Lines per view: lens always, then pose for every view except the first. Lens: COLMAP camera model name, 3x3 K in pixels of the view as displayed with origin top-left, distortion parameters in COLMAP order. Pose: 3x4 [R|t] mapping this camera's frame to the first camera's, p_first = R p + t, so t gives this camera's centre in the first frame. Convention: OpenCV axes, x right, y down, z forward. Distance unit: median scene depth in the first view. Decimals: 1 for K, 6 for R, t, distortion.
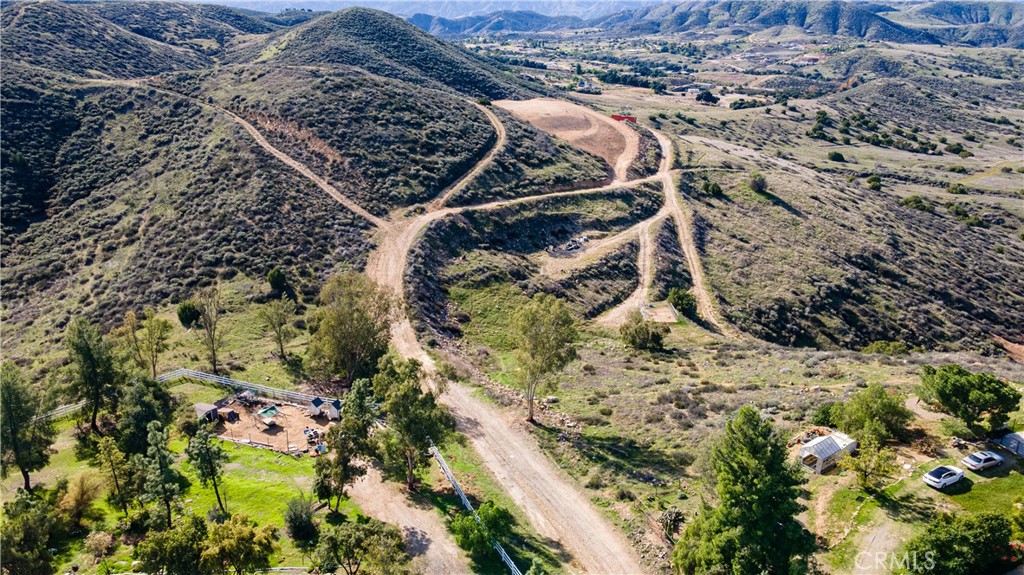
lens RADIAL K [[748.8, 0, 513.6], [0, 748.8, 283.1], [0, 0, 1]] dist [0.020579, 0.082960]
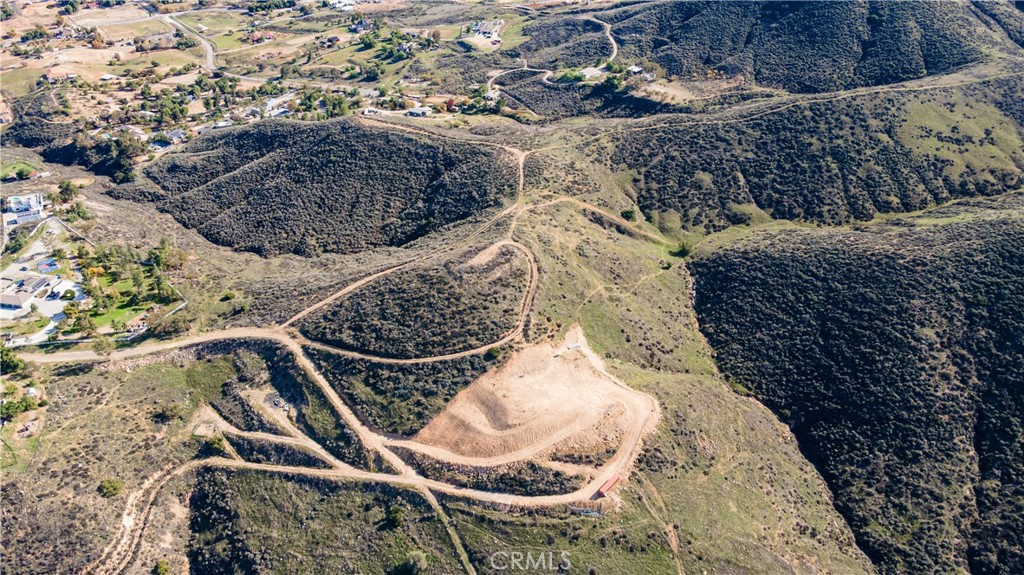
lens RADIAL K [[748.8, 0, 513.2], [0, 748.8, 285.1], [0, 0, 1]] dist [0.020579, 0.082960]
pose [[-0.142691, 0.577528, -0.803804, 0.283848], [-0.342391, 0.733172, 0.587561, -0.334125], [0.928659, 0.359054, 0.093123, 0.263062]]
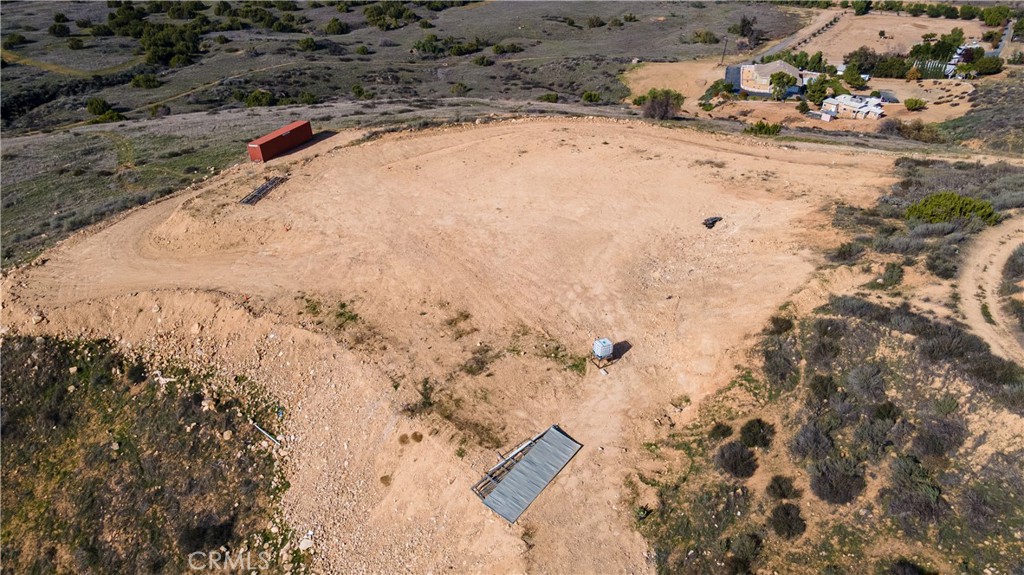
lens RADIAL K [[748.8, 0, 508.7], [0, 748.8, 280.3], [0, 0, 1]] dist [0.020579, 0.082960]
pose [[-0.178369, -0.529616, 0.829271, -0.063331], [0.332739, 0.760671, 0.557373, -0.118684], [-0.925996, 0.375349, 0.040543, 0.338588]]
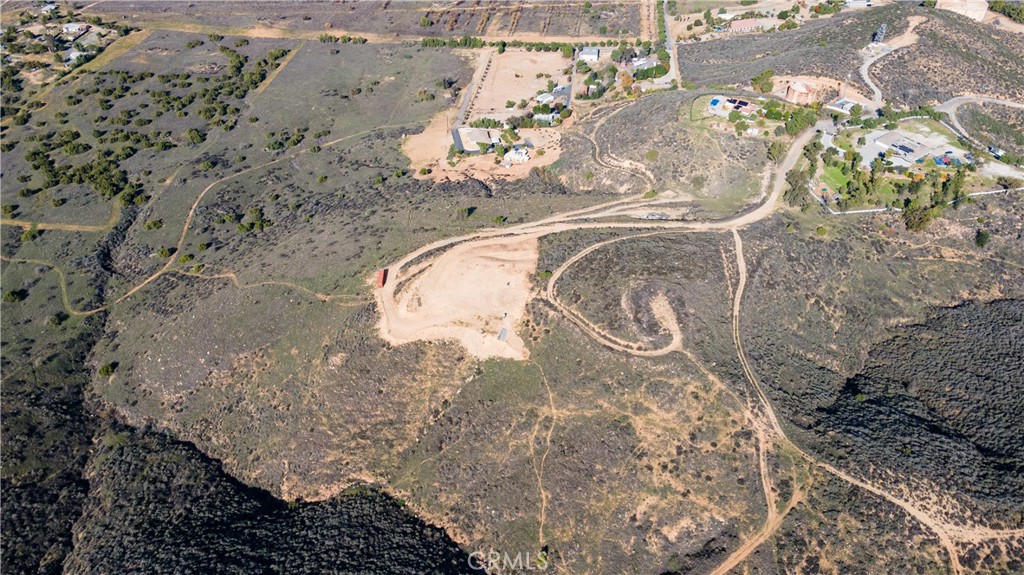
lens RADIAL K [[748.8, 0, 512.5], [0, 748.8, 285.6], [0, 0, 1]] dist [0.020579, 0.082960]
pose [[-0.597187, -0.524061, 0.607229, -0.244976], [0.275538, 0.576944, 0.768905, -0.379623], [-0.753290, 0.626495, -0.200145, 0.399291]]
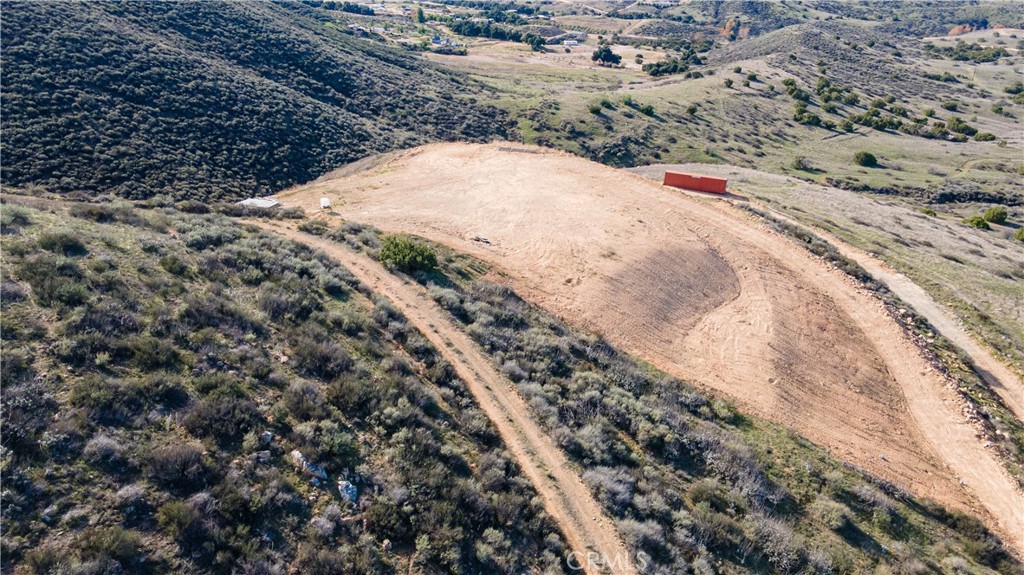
lens RADIAL K [[748.8, 0, 513.1], [0, 748.8, 281.6], [0, 0, 1]] dist [0.020579, 0.082960]
pose [[0.970526, -0.093625, 0.222065, -0.018757], [0.076545, 0.993493, 0.084331, -0.076240], [-0.228516, -0.064847, 0.971378, 0.224820]]
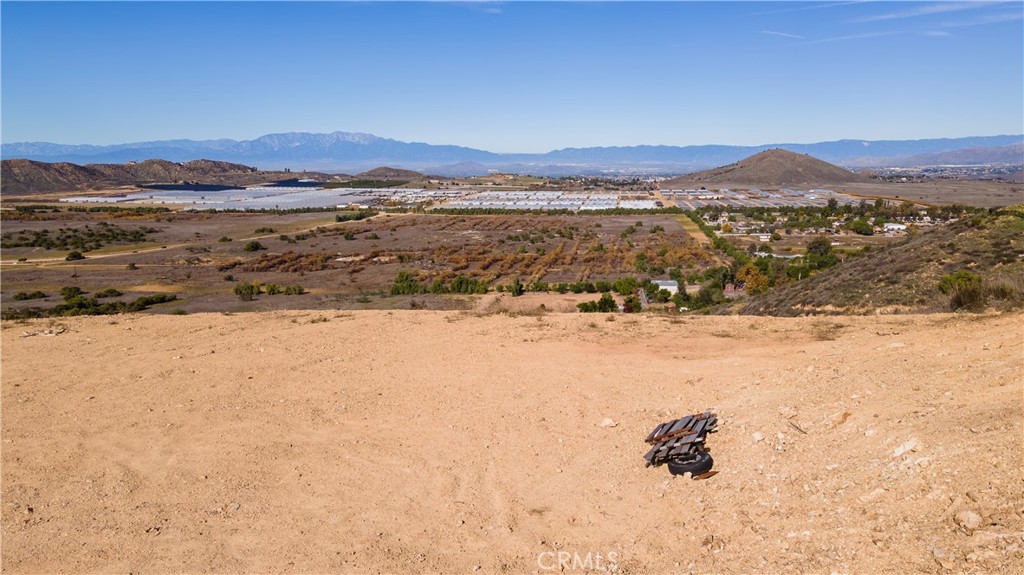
lens RADIAL K [[748.8, 0, 511.6], [0, 748.8, 286.9], [0, 0, 1]] dist [0.020579, 0.082960]
pose [[-0.581387, -0.127338, 0.803601, -0.009962], [0.284825, 0.893328, 0.347620, -0.082416], [-0.762144, 0.430988, -0.483100, 0.328575]]
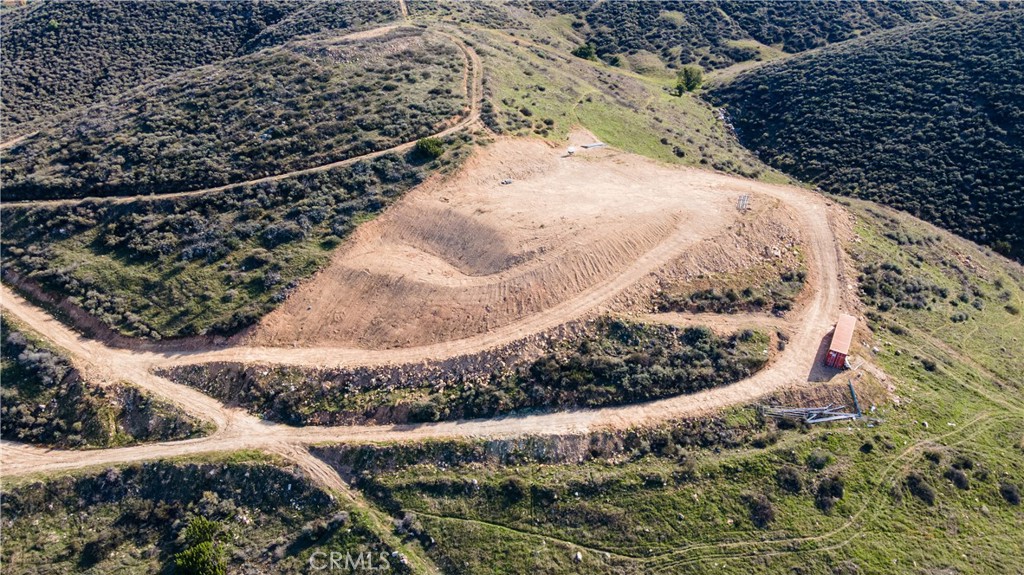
lens RADIAL K [[748.8, 0, 511.9], [0, 748.8, 283.6], [0, 0, 1]] dist [0.020579, 0.082960]
pose [[0.106434, 0.437442, -0.892926, 0.152087], [-0.336546, 0.860872, 0.381623, -0.116443], [0.935633, 0.259892, 0.238846, 0.288494]]
